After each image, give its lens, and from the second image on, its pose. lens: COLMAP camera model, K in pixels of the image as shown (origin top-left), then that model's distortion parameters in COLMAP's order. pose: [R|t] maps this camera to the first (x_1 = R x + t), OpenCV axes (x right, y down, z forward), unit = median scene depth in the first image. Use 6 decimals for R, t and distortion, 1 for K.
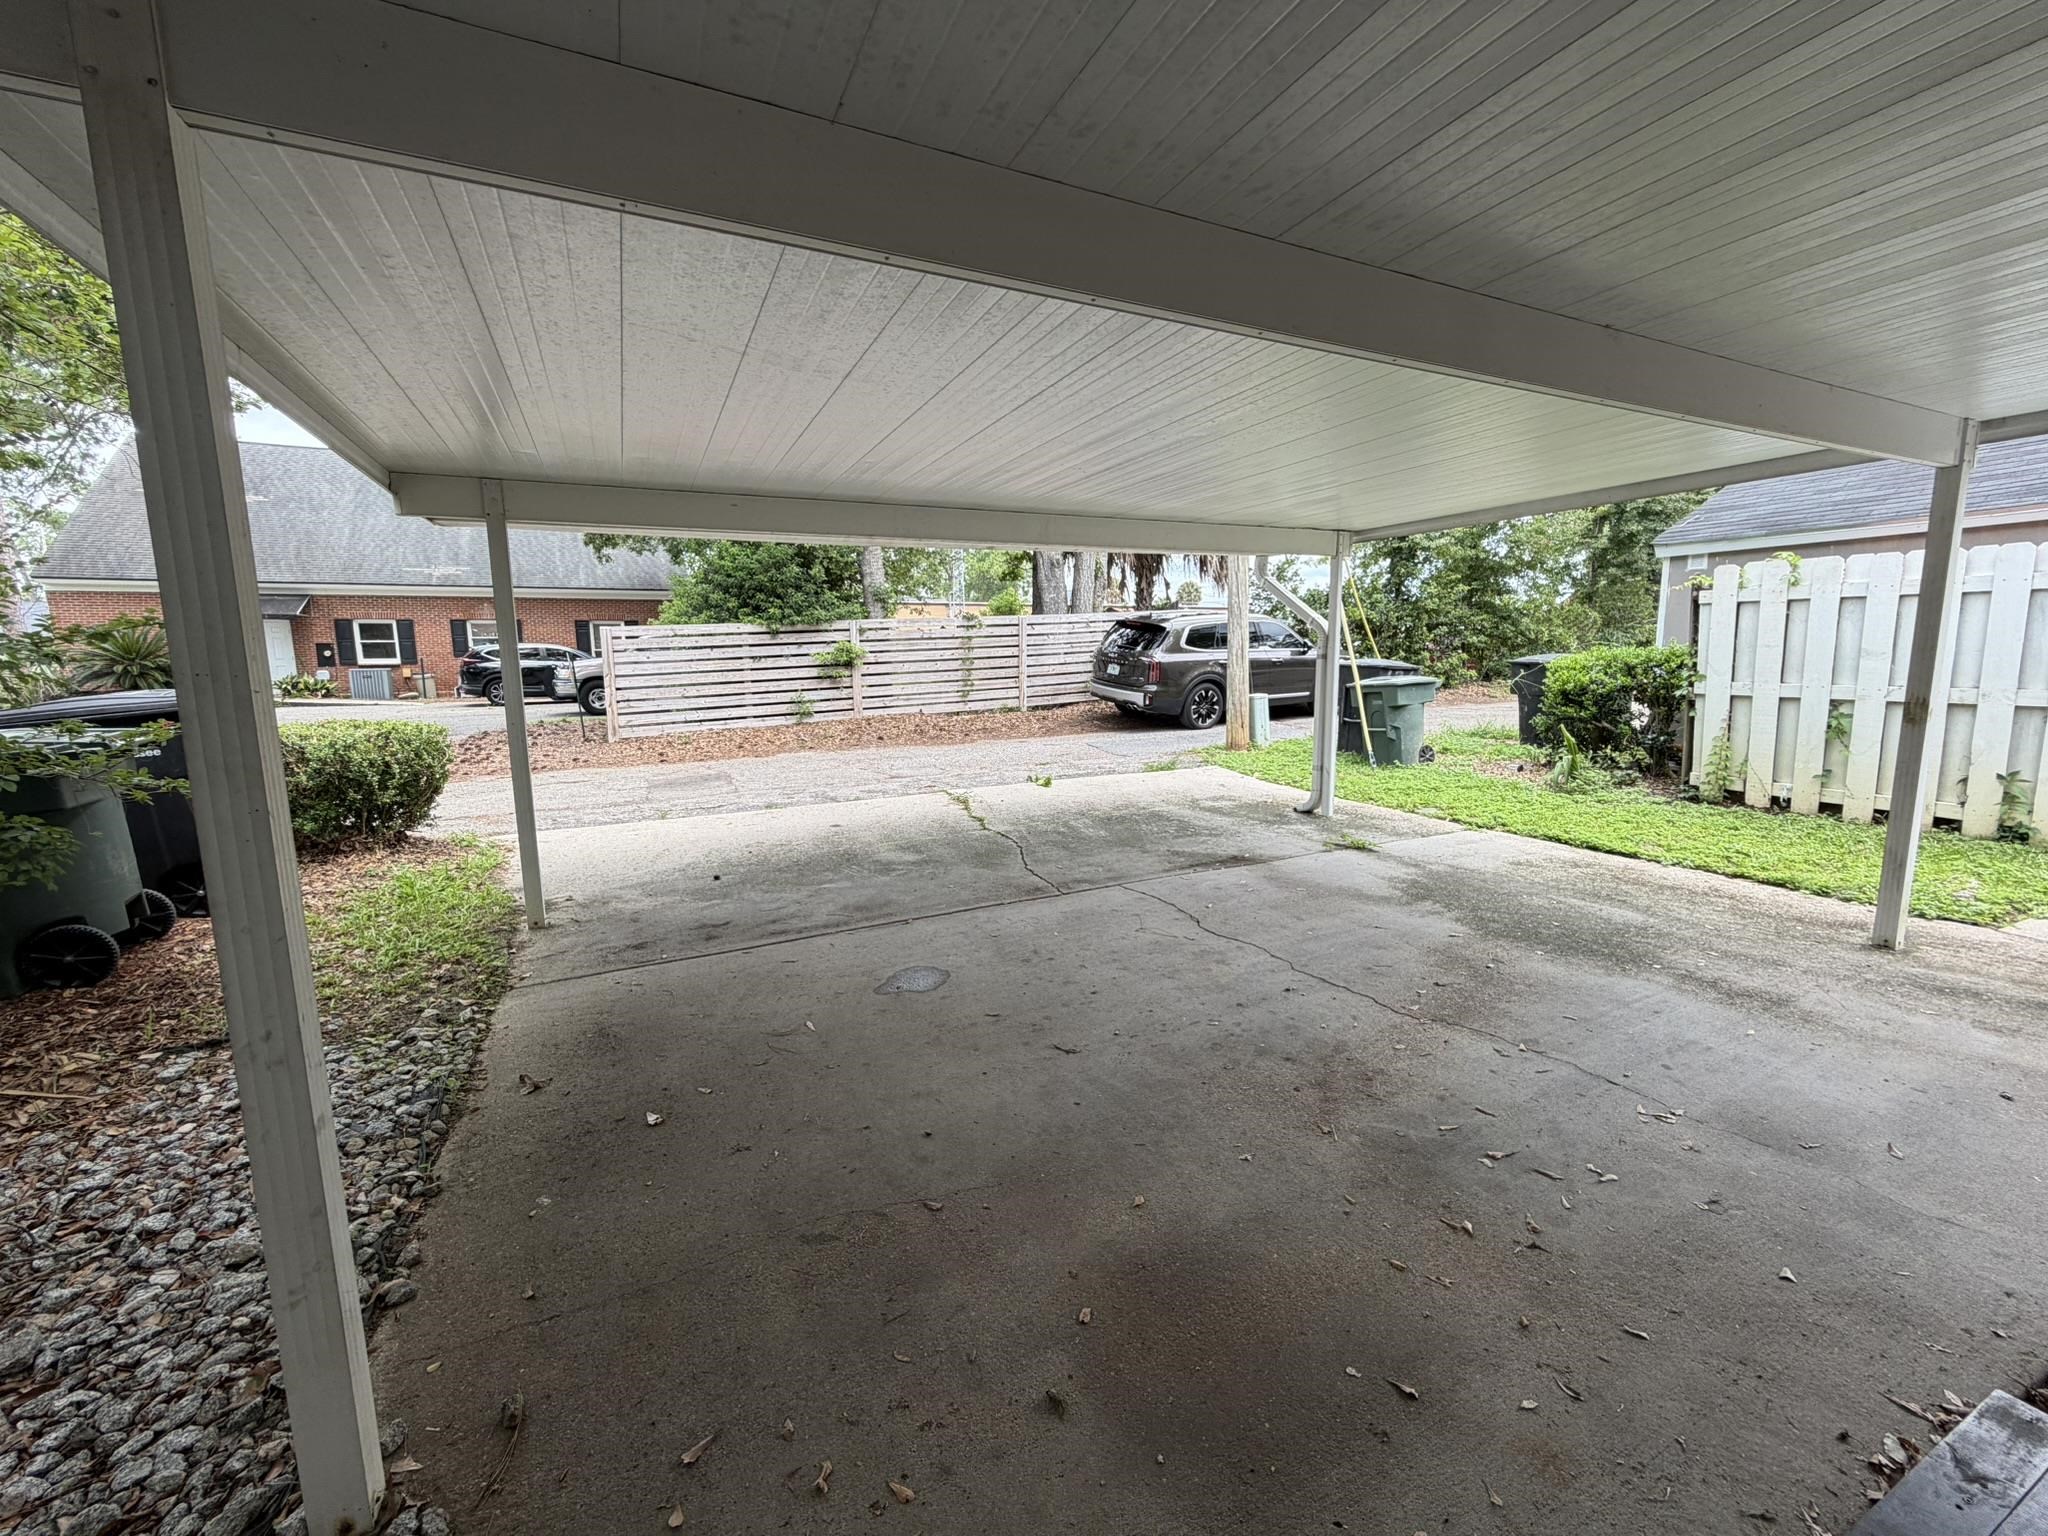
lens RADIAL K [[814.7, 0, 1019.2], [0, 814.7, 767.4], [0, 0, 1]] dist [0.000999, -0.000682]
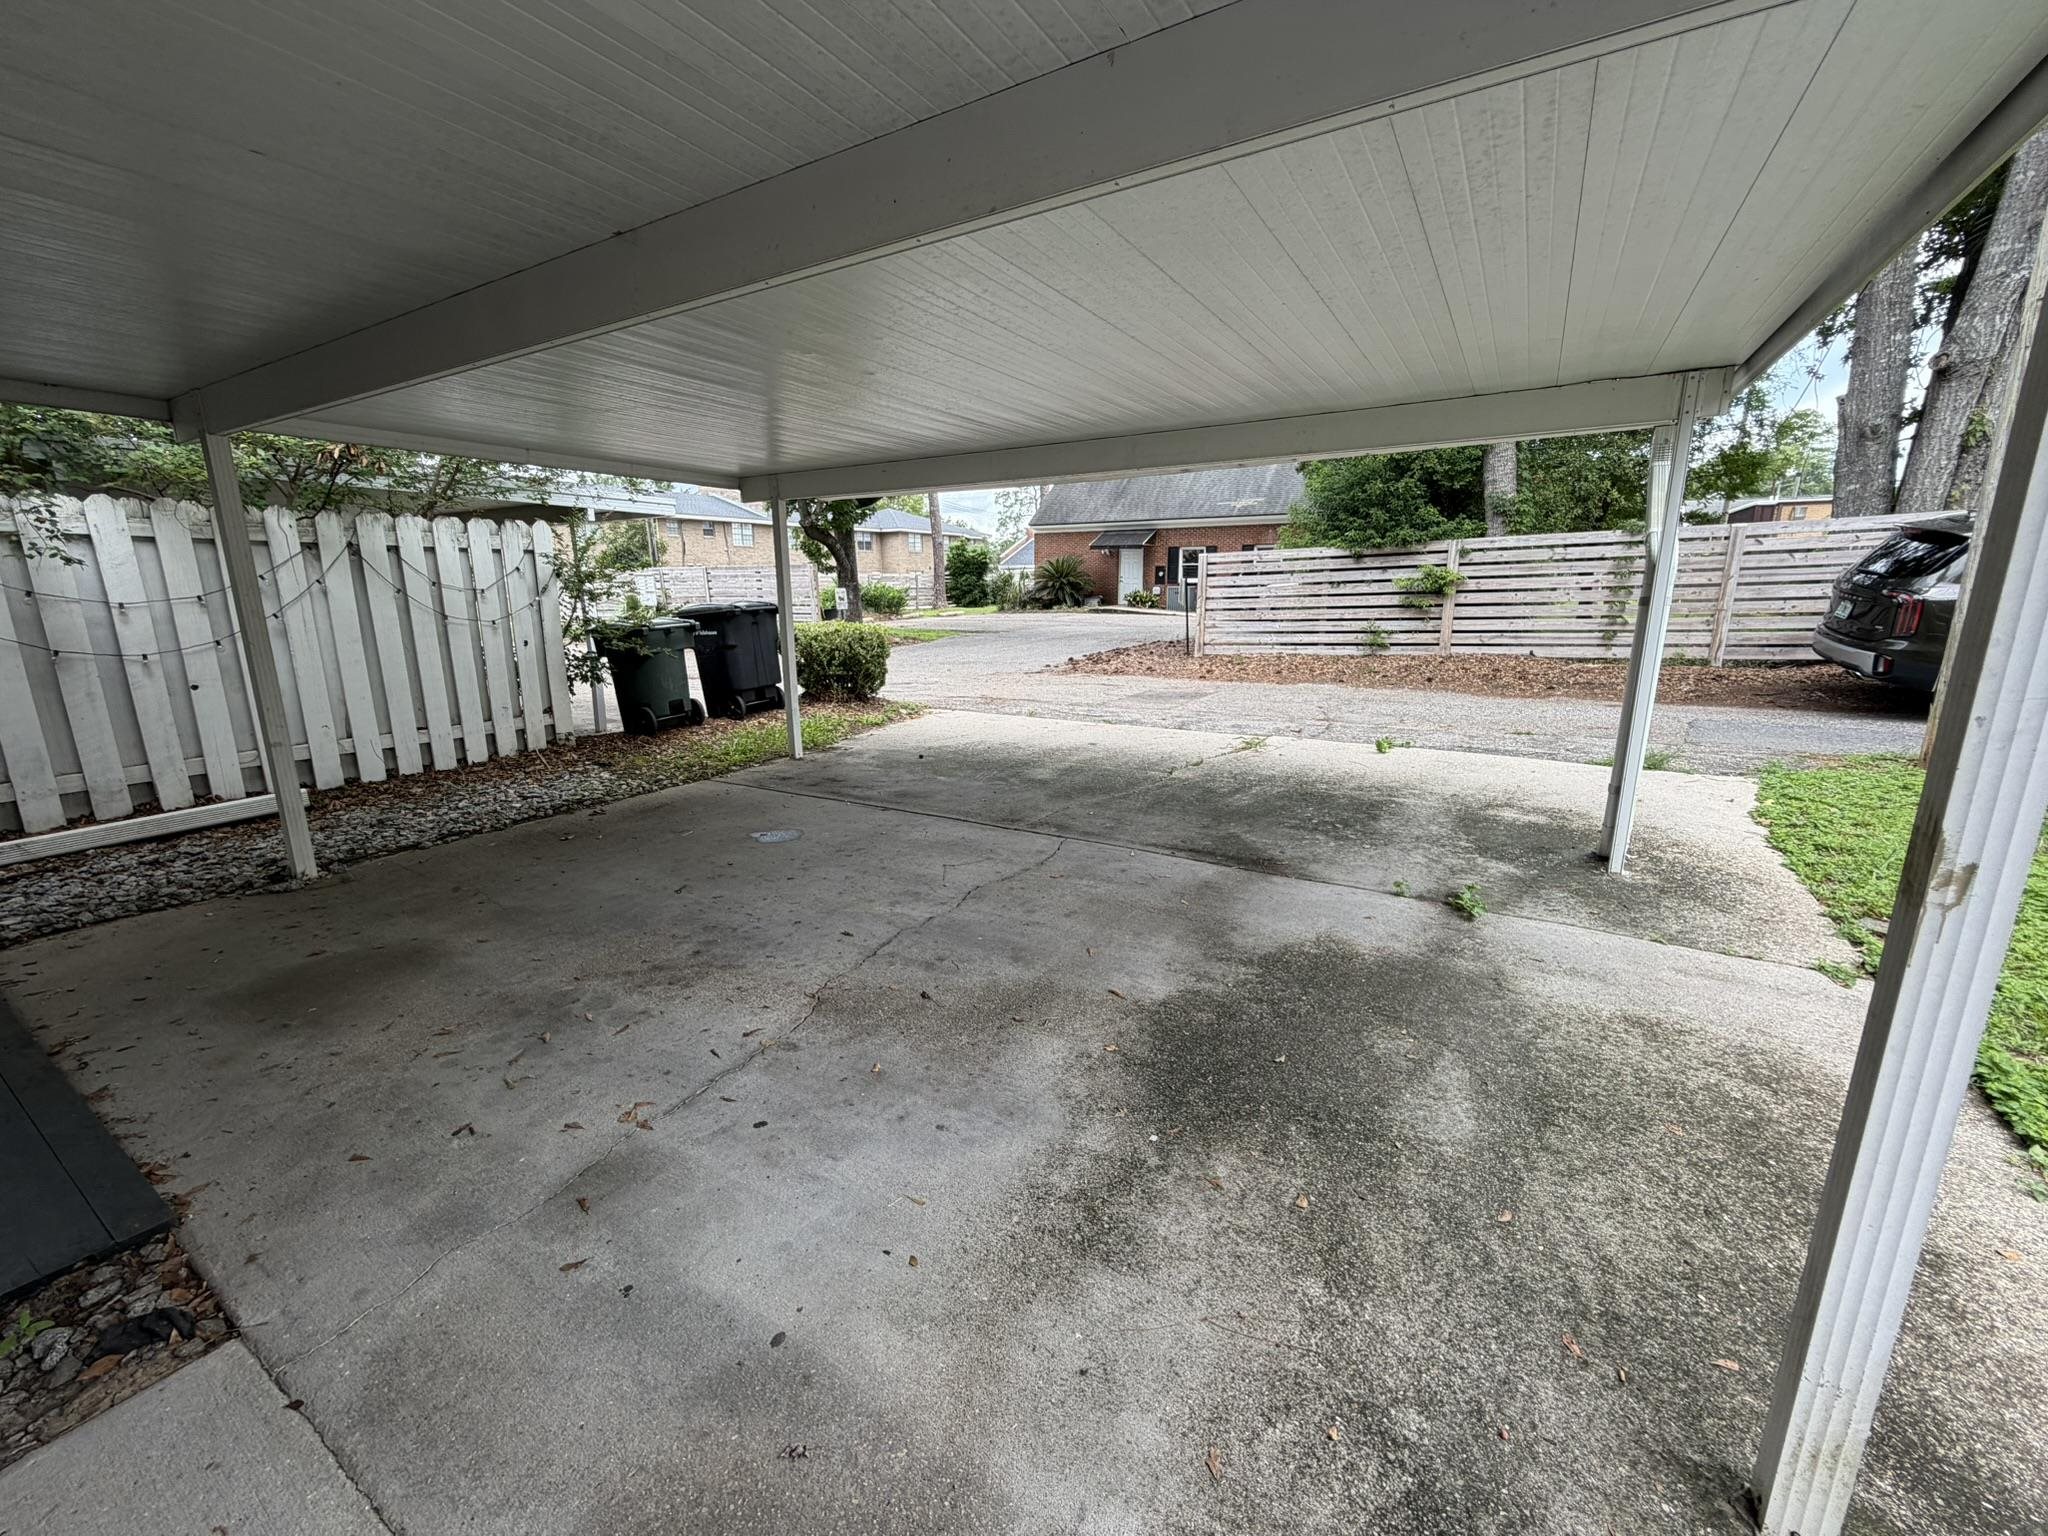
lens RADIAL K [[814.7, 0, 1019.2], [0, 814.7, 770.7], [0, 0, 1]] dist [0.000999, -0.000682]
pose [[0.543996, 0.200610, -0.814754, 0.835199], [-0.117724, 0.979643, 0.162607, -0.080065], [0.830789, 0.007459, 0.556538, 0.410792]]
